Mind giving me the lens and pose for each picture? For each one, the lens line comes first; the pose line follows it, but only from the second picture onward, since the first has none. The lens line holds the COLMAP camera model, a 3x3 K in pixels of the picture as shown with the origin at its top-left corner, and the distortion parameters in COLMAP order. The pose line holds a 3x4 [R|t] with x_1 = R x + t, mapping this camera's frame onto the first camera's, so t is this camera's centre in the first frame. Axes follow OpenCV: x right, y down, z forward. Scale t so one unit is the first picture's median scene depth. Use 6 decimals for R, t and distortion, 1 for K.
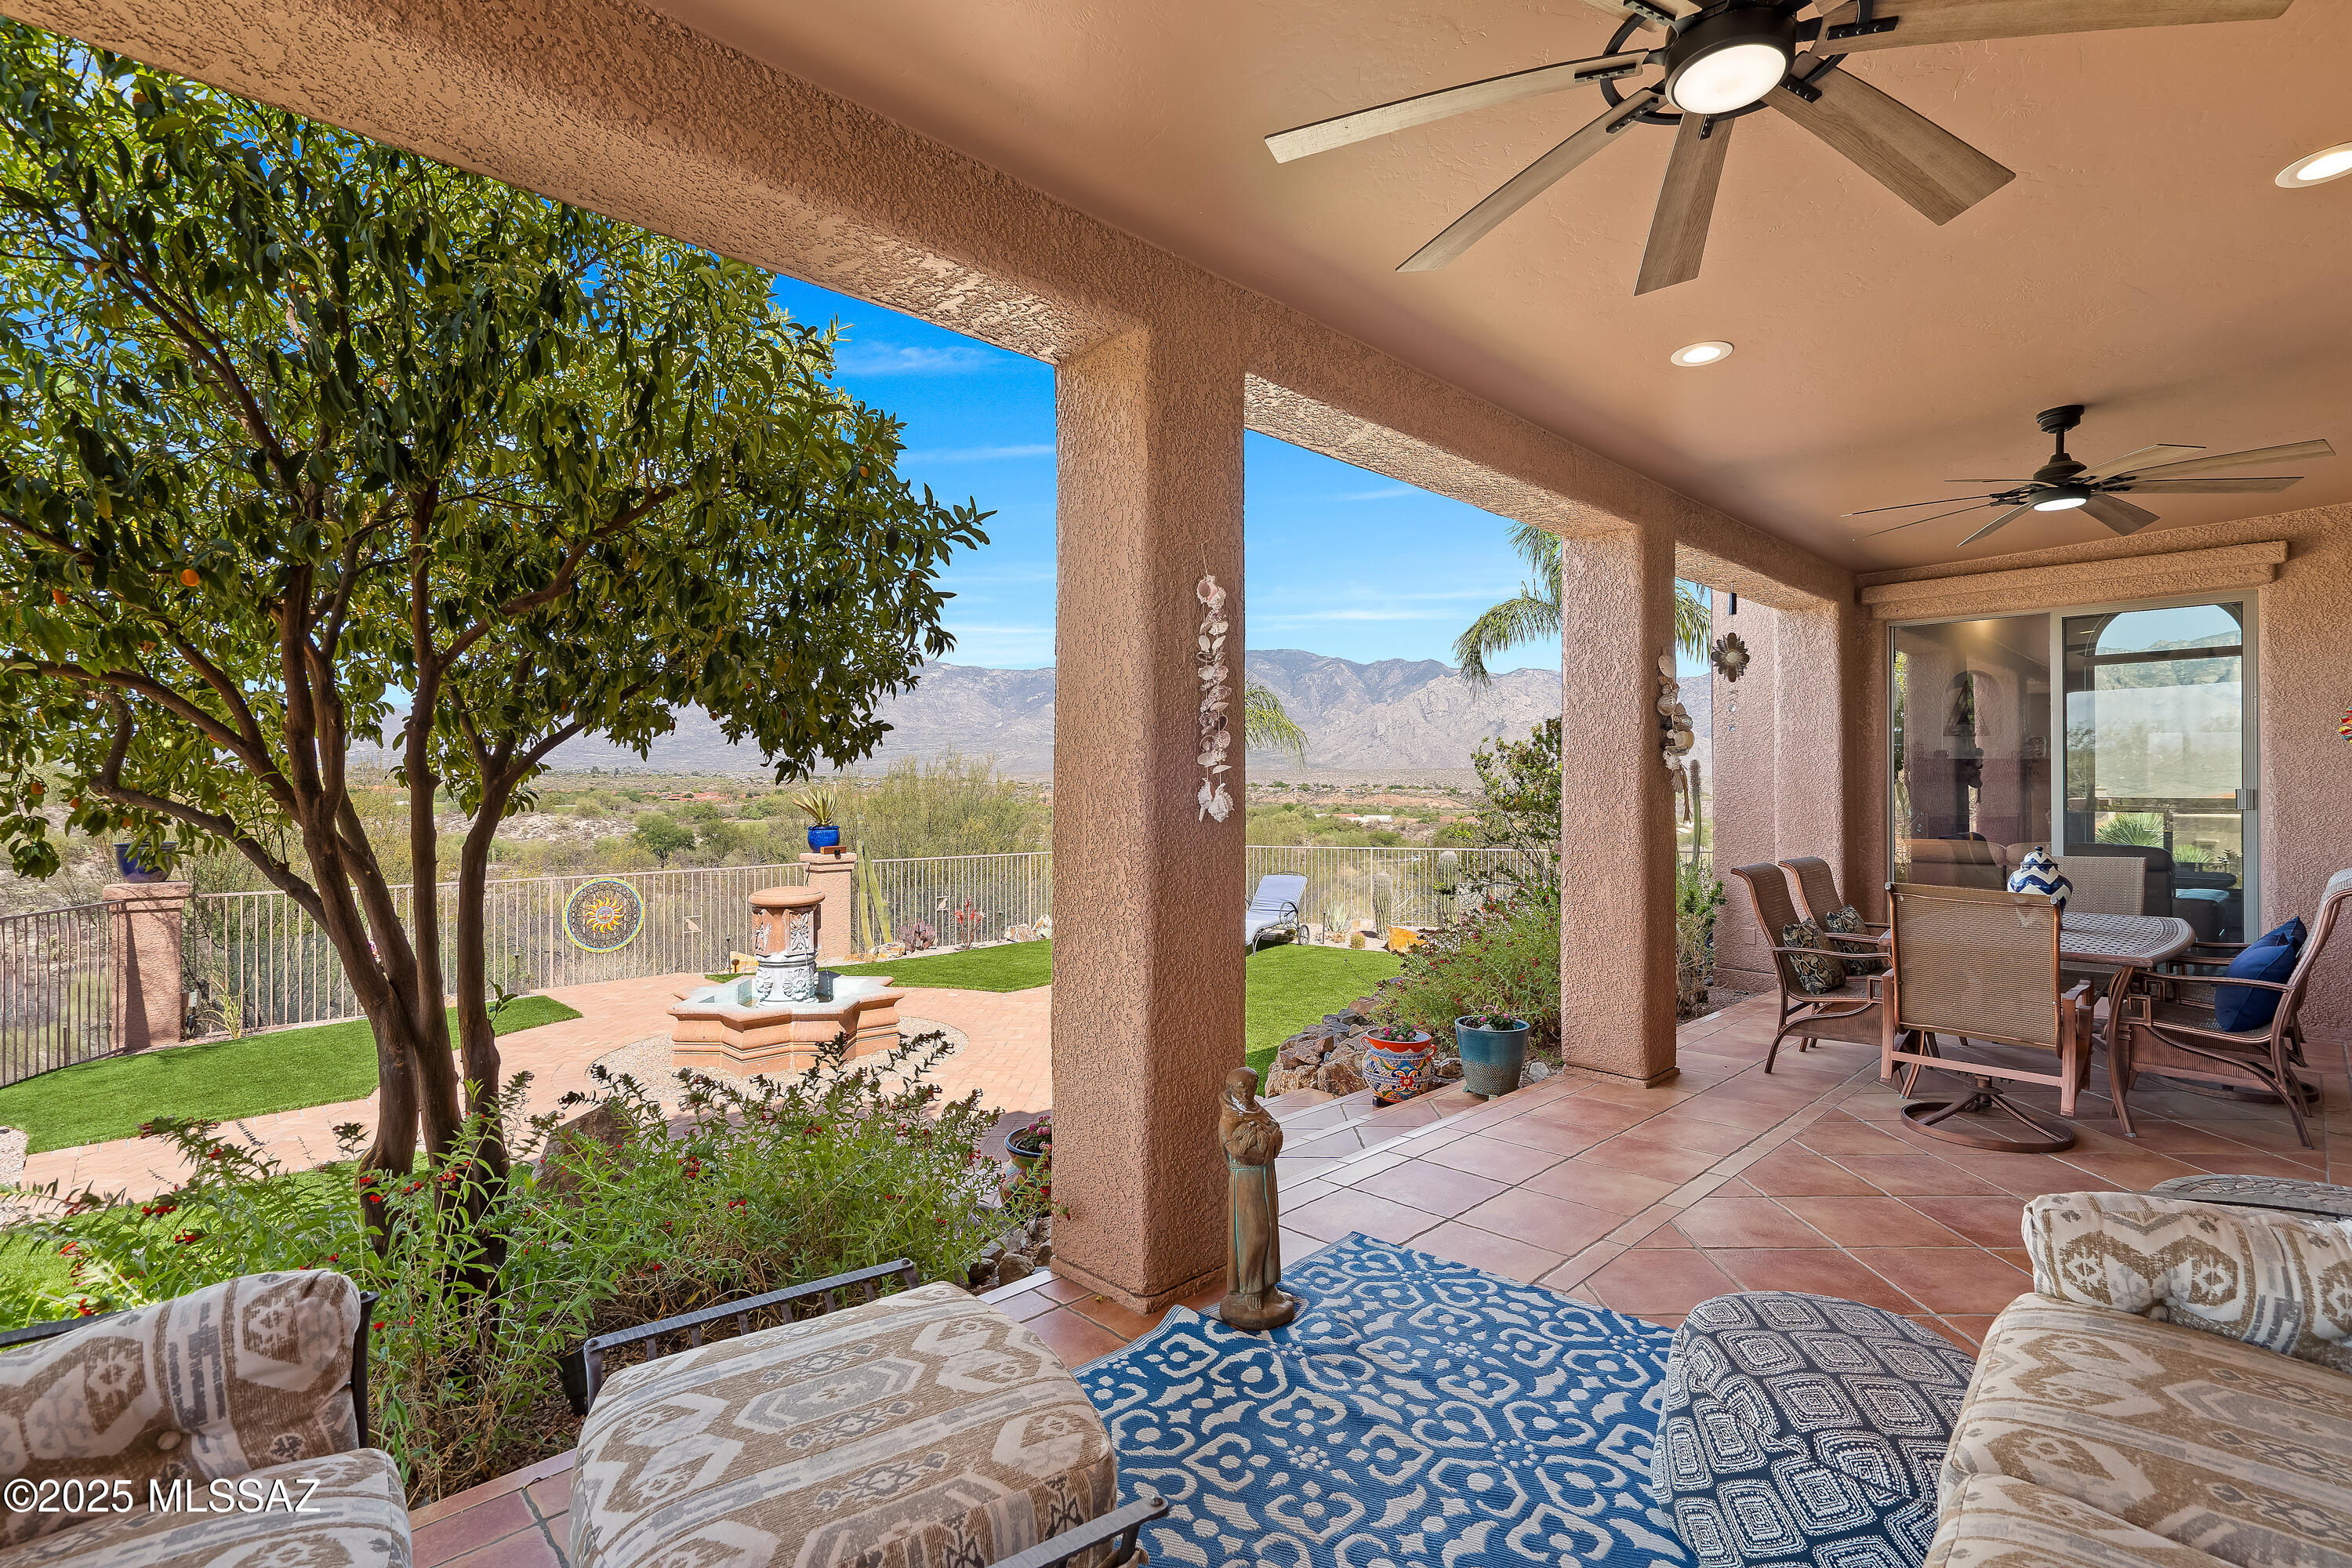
lens RADIAL K [[1094.6, 0, 1185.8], [0, 1094.6, 773.6], [0, 0, 1]] dist [-0.002764, 0.000029]
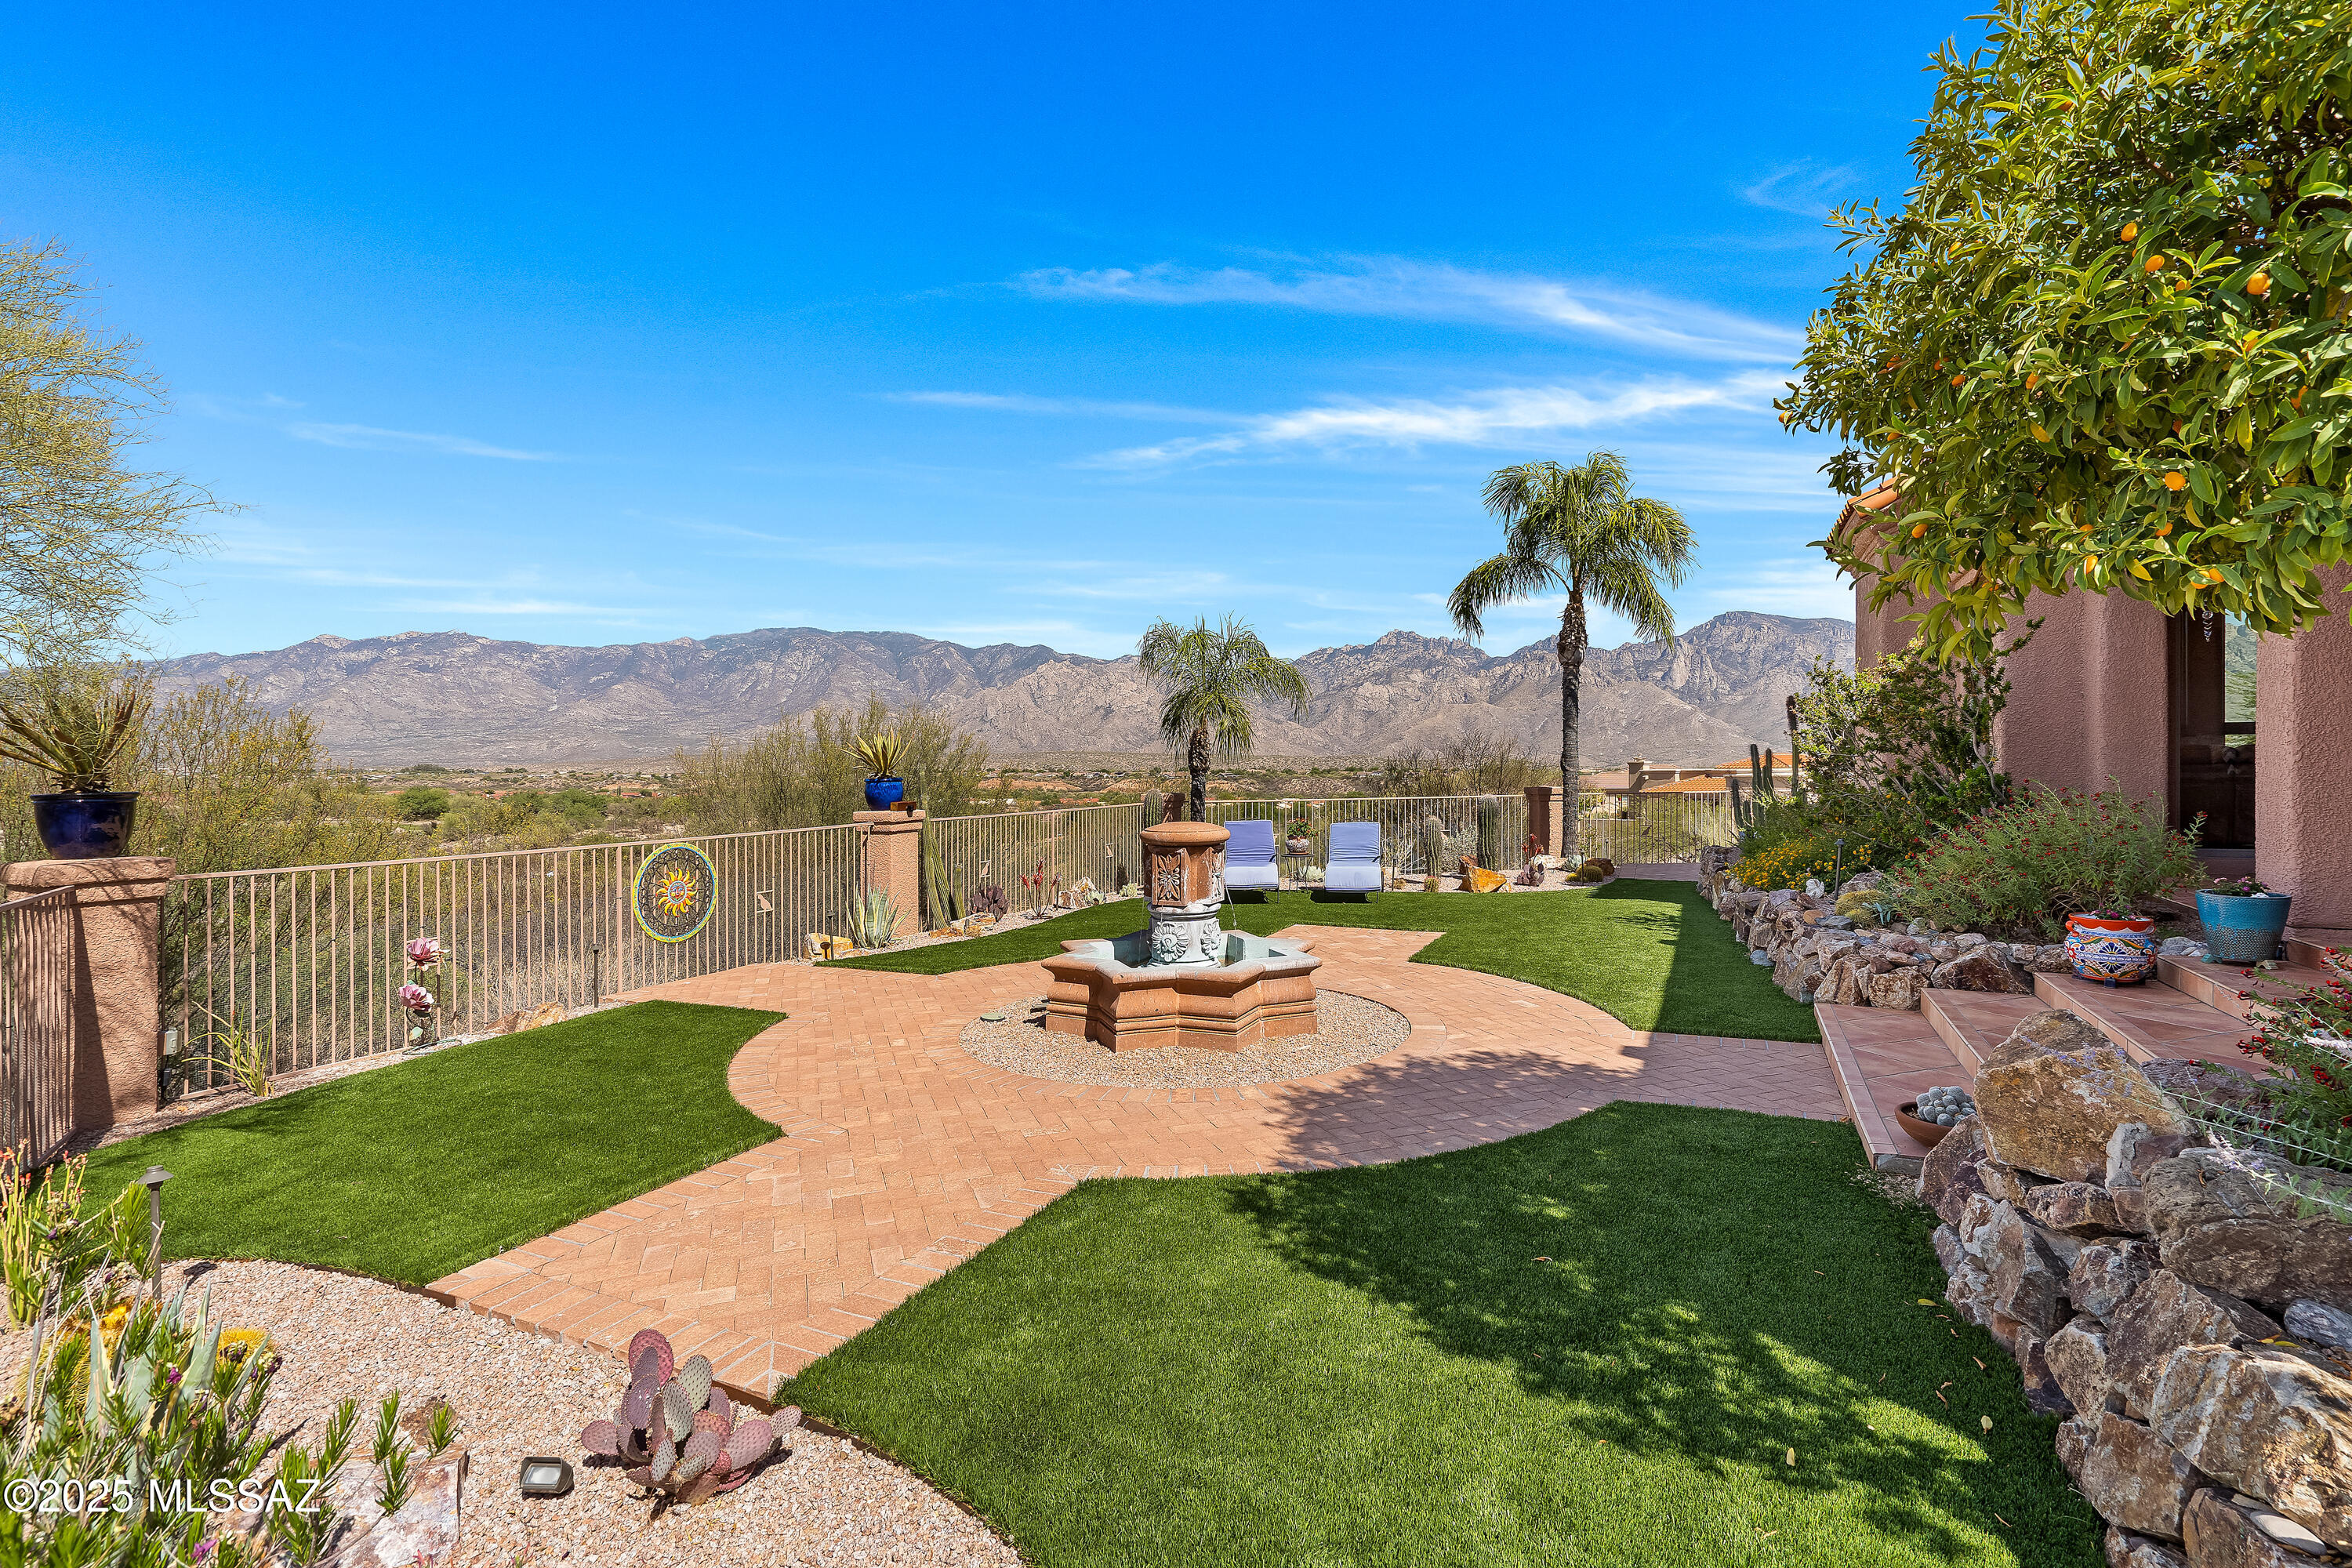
lens RADIAL K [[1094.6, 0, 1185.8], [0, 1094.6, 773.6], [0, 0, 1]] dist [-0.002764, 0.000029]
pose [[0.945694, -0.016436, 0.324643, -0.565747], [0.011653, 0.999793, 0.016674, 0.048669], [-0.324850, -0.011985, 0.945690, 0.212267]]
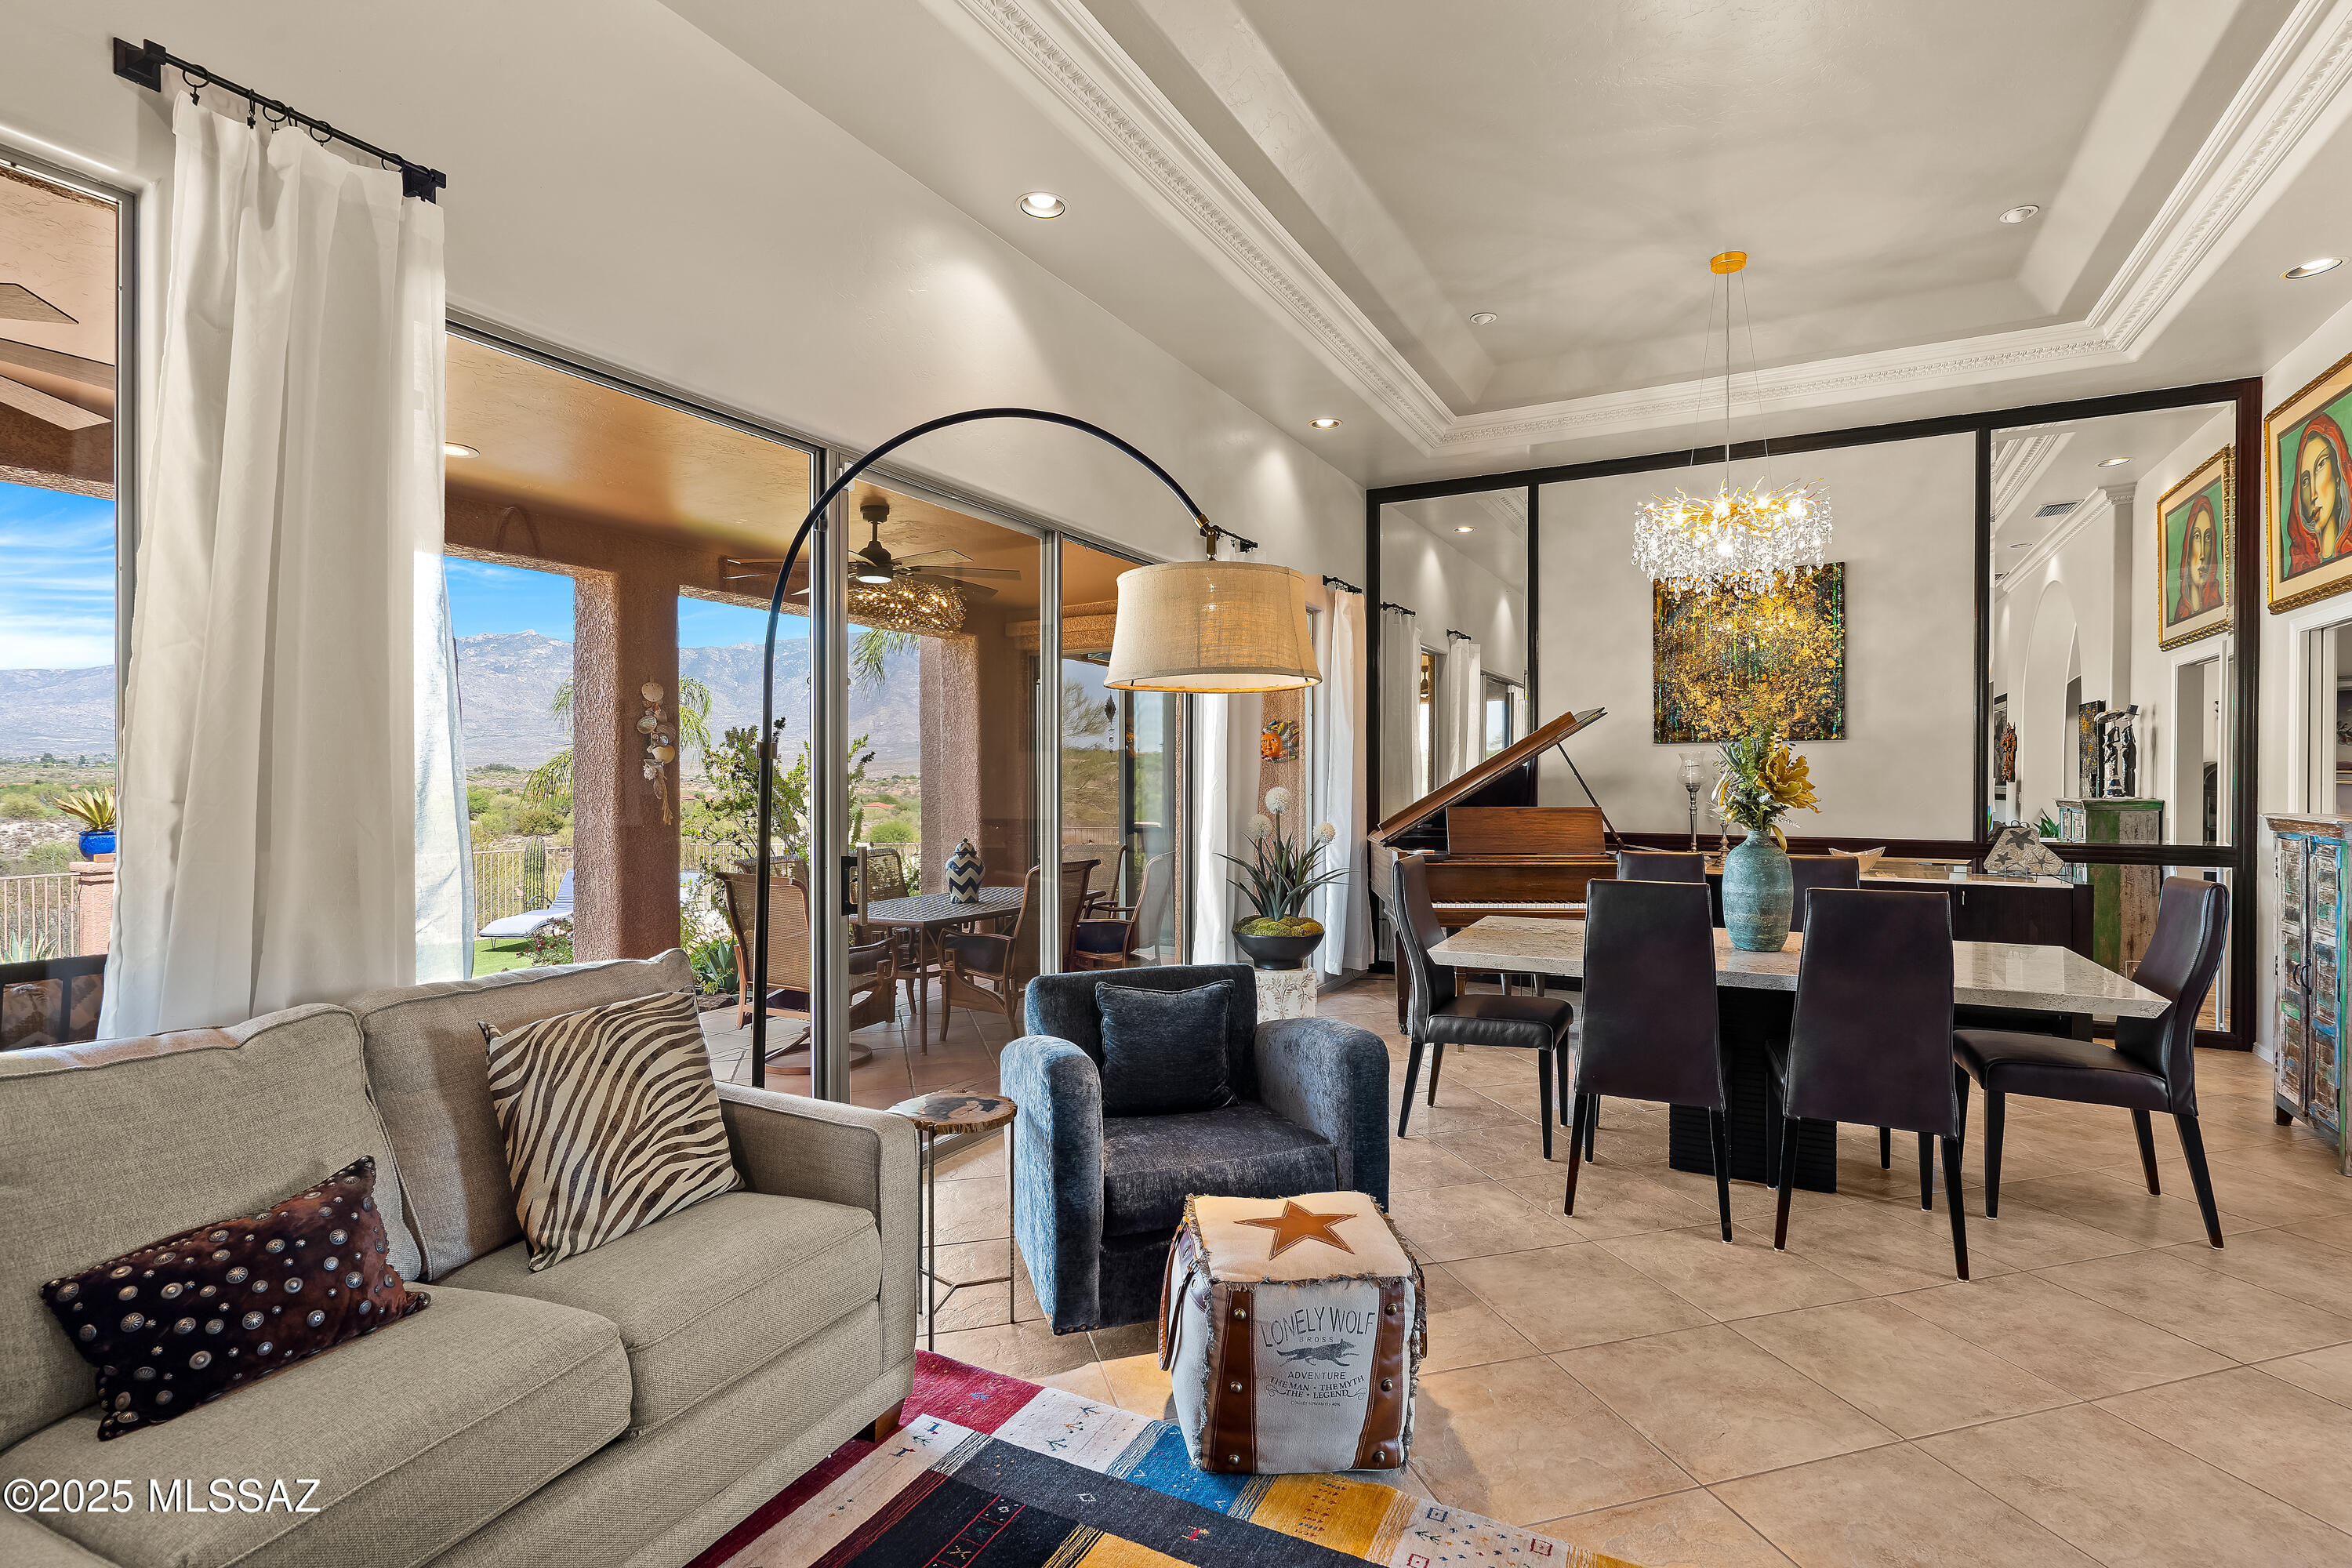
lens RADIAL K [[1095.2, 0, 1176.7], [0, 1095.2, 781.0], [0, 0, 1]] dist [-0.003335, 0.000826]
pose [[0.958213, -0.000350, 0.286054, 0.369300], [-0.003312, 0.999919, 0.012316, -0.009607], [-0.286035, -0.012748, 0.958134, -0.157786]]
